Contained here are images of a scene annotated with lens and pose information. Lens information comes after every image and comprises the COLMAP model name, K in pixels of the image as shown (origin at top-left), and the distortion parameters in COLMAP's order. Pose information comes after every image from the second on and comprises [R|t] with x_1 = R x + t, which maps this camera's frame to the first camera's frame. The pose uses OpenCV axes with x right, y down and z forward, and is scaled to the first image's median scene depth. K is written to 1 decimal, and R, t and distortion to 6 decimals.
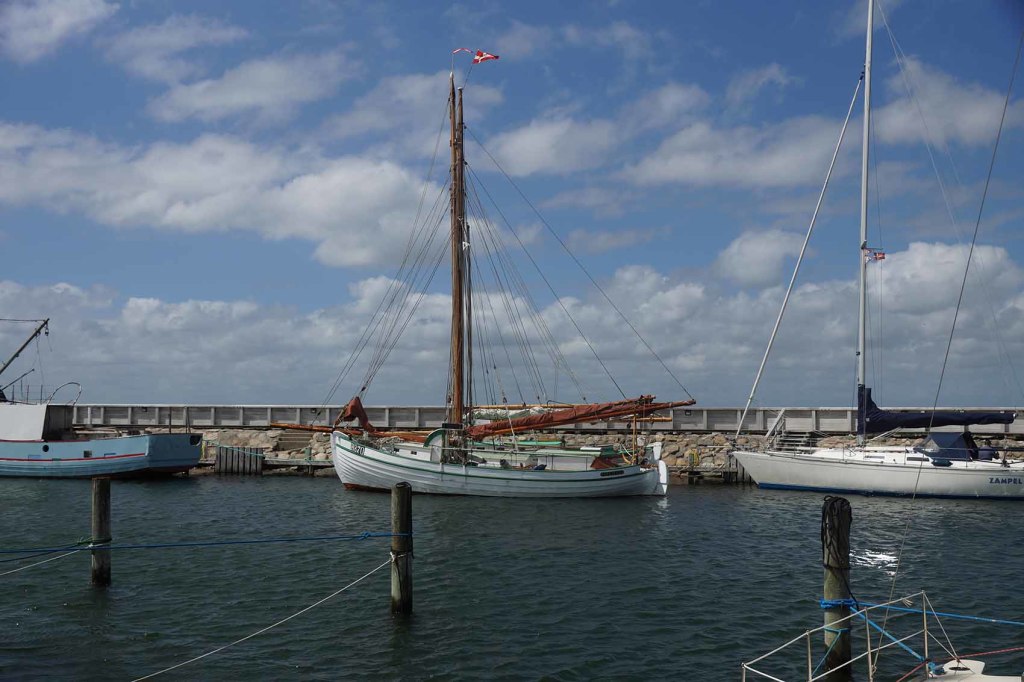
lens RADIAL K [[1014.6, 0, 512.0], [0, 1014.6, 341.0], [0, 0, 1]] dist [-0.003298, 0.001760]
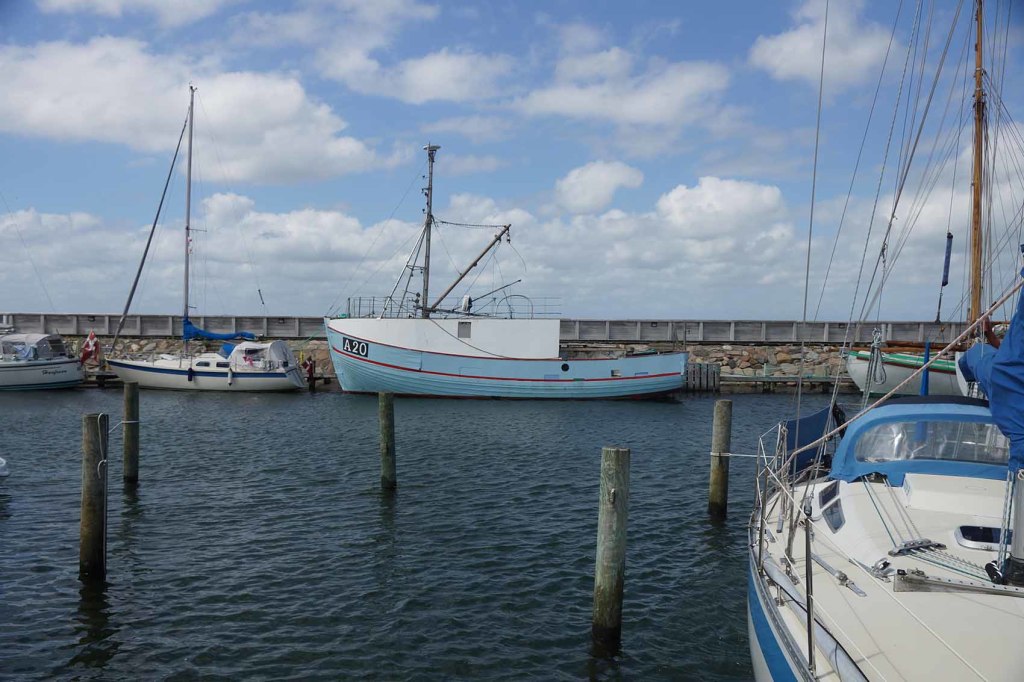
lens RADIAL K [[898.2, 0, 512.0], [0, 898.2, 341.0], [0, 0, 1]] dist [0.067666, 0.002425]
pose [[0.977678, -0.002593, 0.210093, -0.102054], [-0.016529, 0.995875, 0.089212, 0.001673], [-0.209458, -0.090693, 0.973603, 0.034115]]
